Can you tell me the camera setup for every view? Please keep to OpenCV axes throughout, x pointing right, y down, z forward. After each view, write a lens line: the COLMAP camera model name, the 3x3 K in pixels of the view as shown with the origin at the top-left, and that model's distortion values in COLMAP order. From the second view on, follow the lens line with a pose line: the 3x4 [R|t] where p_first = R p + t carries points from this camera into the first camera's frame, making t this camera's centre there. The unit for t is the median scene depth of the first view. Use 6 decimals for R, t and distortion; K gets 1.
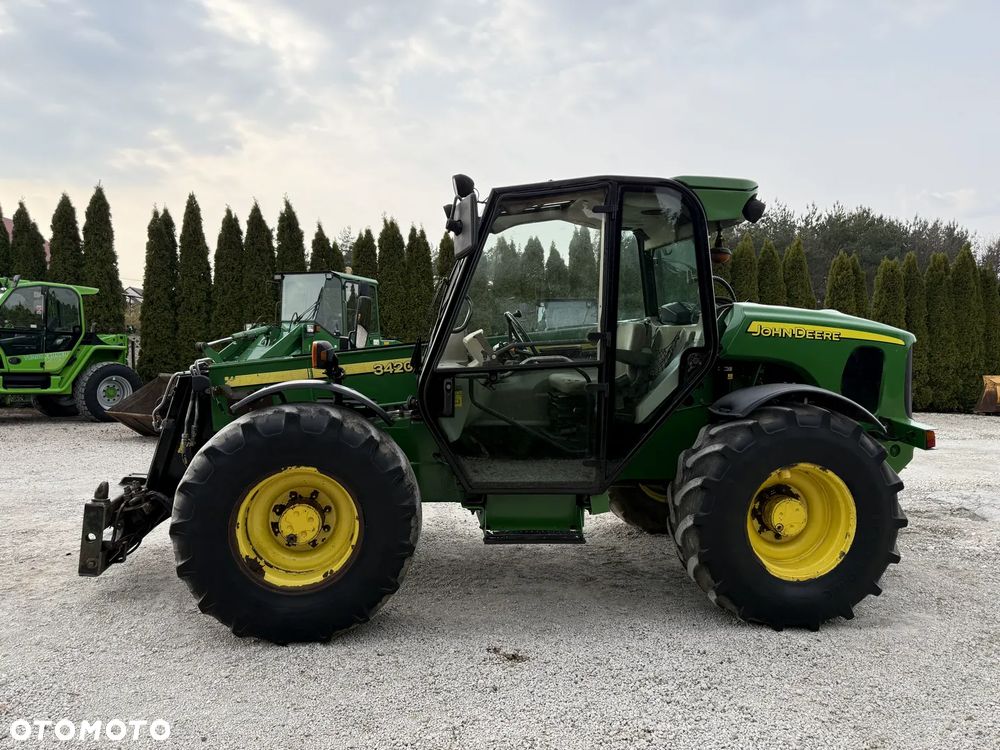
lens RADIAL K [[711.5, 0, 503.3], [0, 711.5, 376.8], [0, 0, 1]] dist [0.062913, -0.070450]
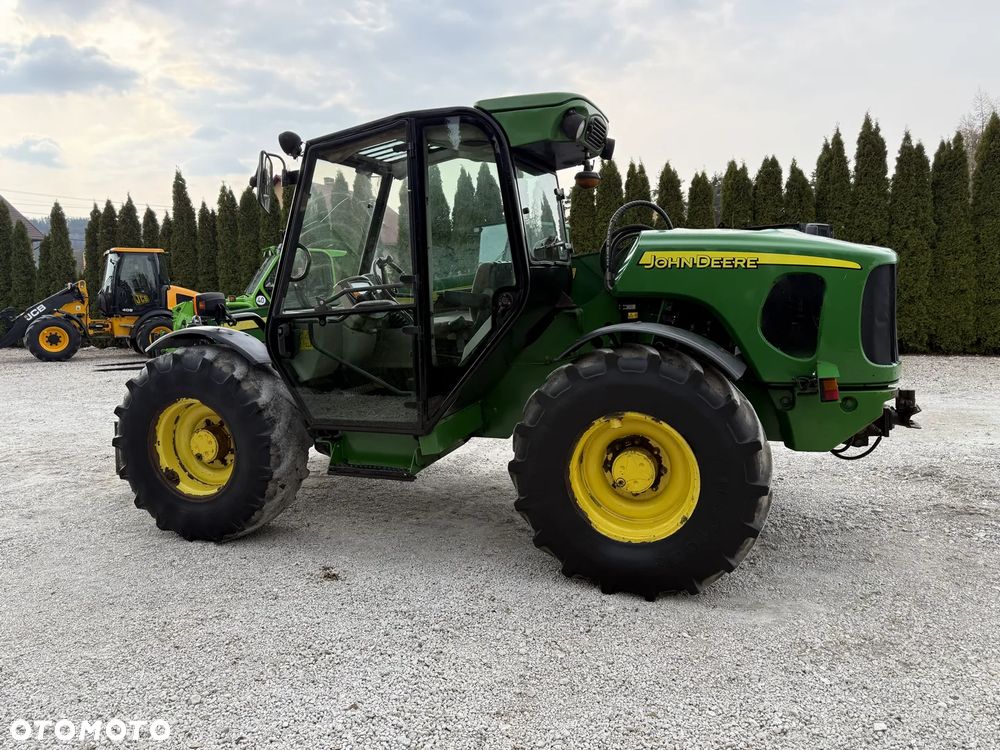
lens RADIAL K [[711.5, 0, 496.9], [0, 711.5, 377.4], [0, 0, 1]] dist [0.062913, -0.070450]
pose [[0.888227, 0.017853, -0.459058, 0.637396], [0.019462, 0.996885, 0.076426, 0.006140], [0.458993, -0.076817, 0.885113, 0.142715]]
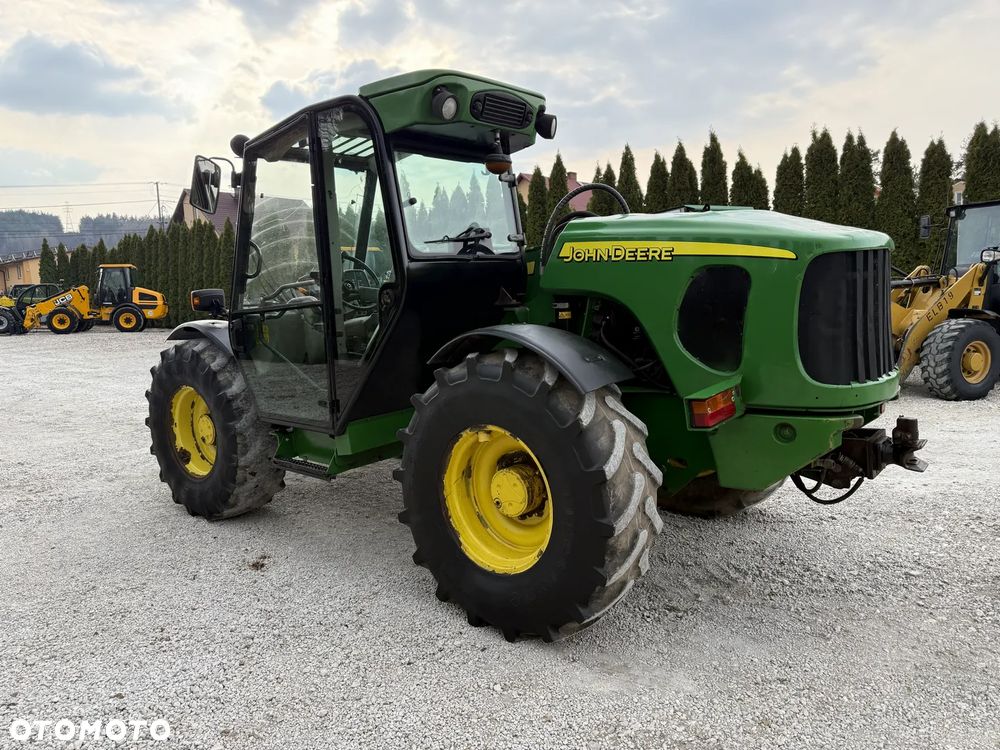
lens RADIAL K [[711.5, 0, 505.4], [0, 711.5, 377.0], [0, 0, 1]] dist [0.062913, -0.070450]
pose [[0.674581, 0.055978, -0.736075, 0.943758], [0.007543, 0.996546, 0.082700, 0.002537], [0.738162, -0.061341, 0.671829, 0.467350]]
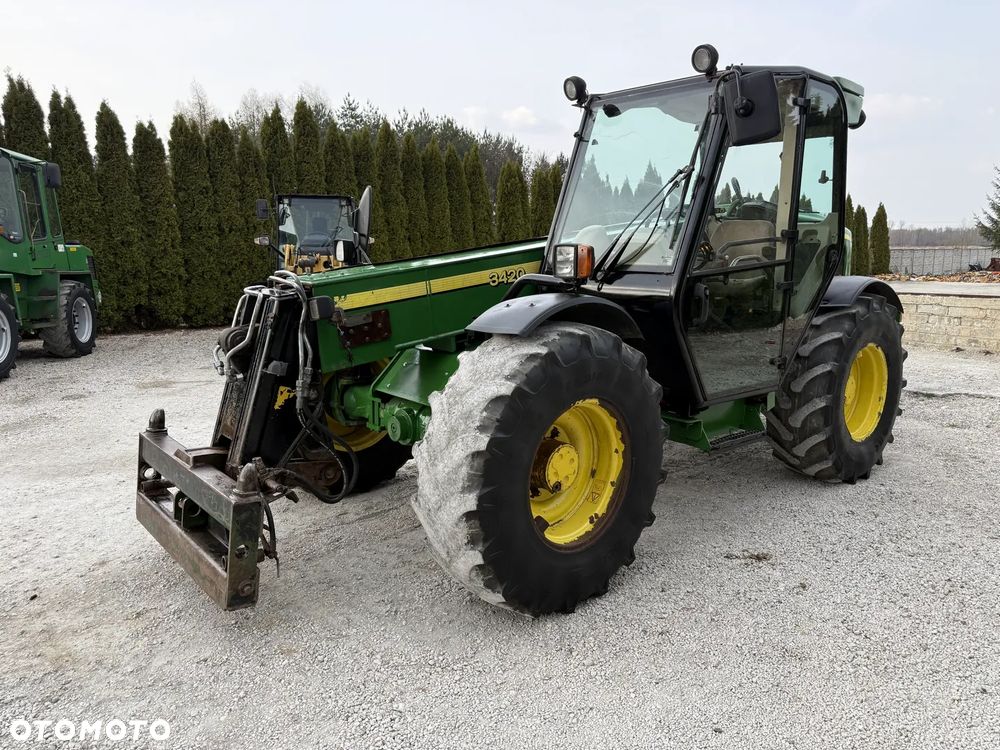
lens RADIAL K [[711.5, 0, 509.1], [0, 711.5, 372.8], [0, 0, 1]] dist [0.062913, -0.070450]
pose [[0.830619, -0.109604, 0.545948, -0.690303], [0.039536, 0.989571, 0.138513, -0.017775], [-0.555436, -0.093467, 0.826290, 0.329218]]
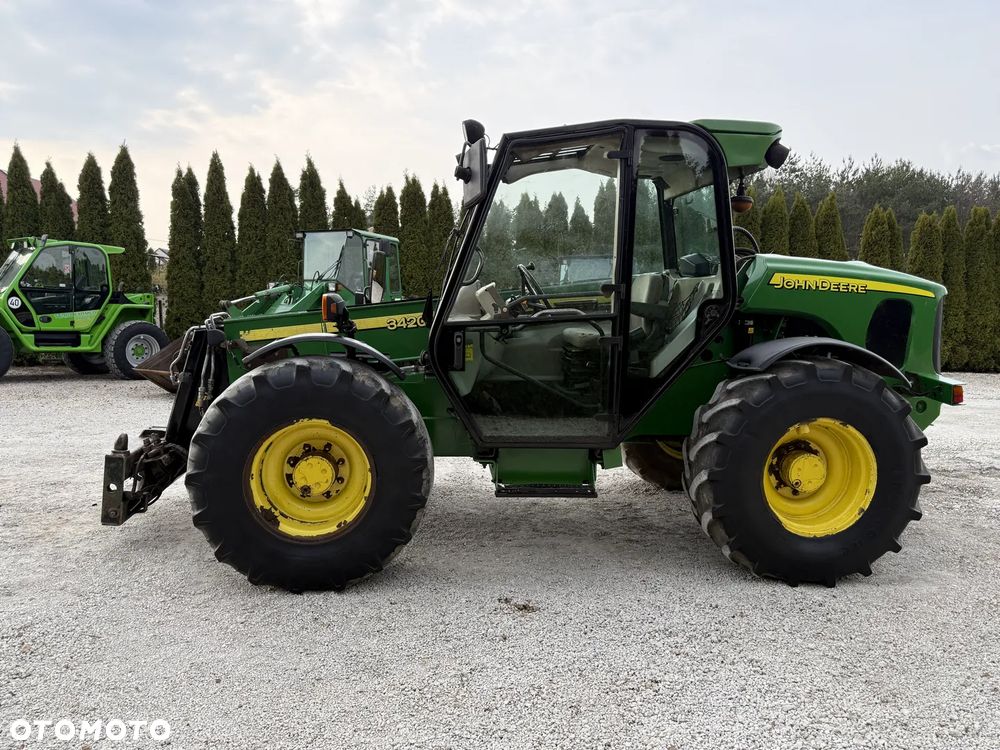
lens RADIAL K [[711.5, 0, 501.5], [0, 711.5, 376.0], [0, 0, 1]] dist [0.062913, -0.070450]
pose [[0.999230, 0.001621, -0.039190, 0.018232], [0.000477, 0.998570, 0.053451, 0.010016], [0.039220, -0.053429, 0.997801, 0.011235]]
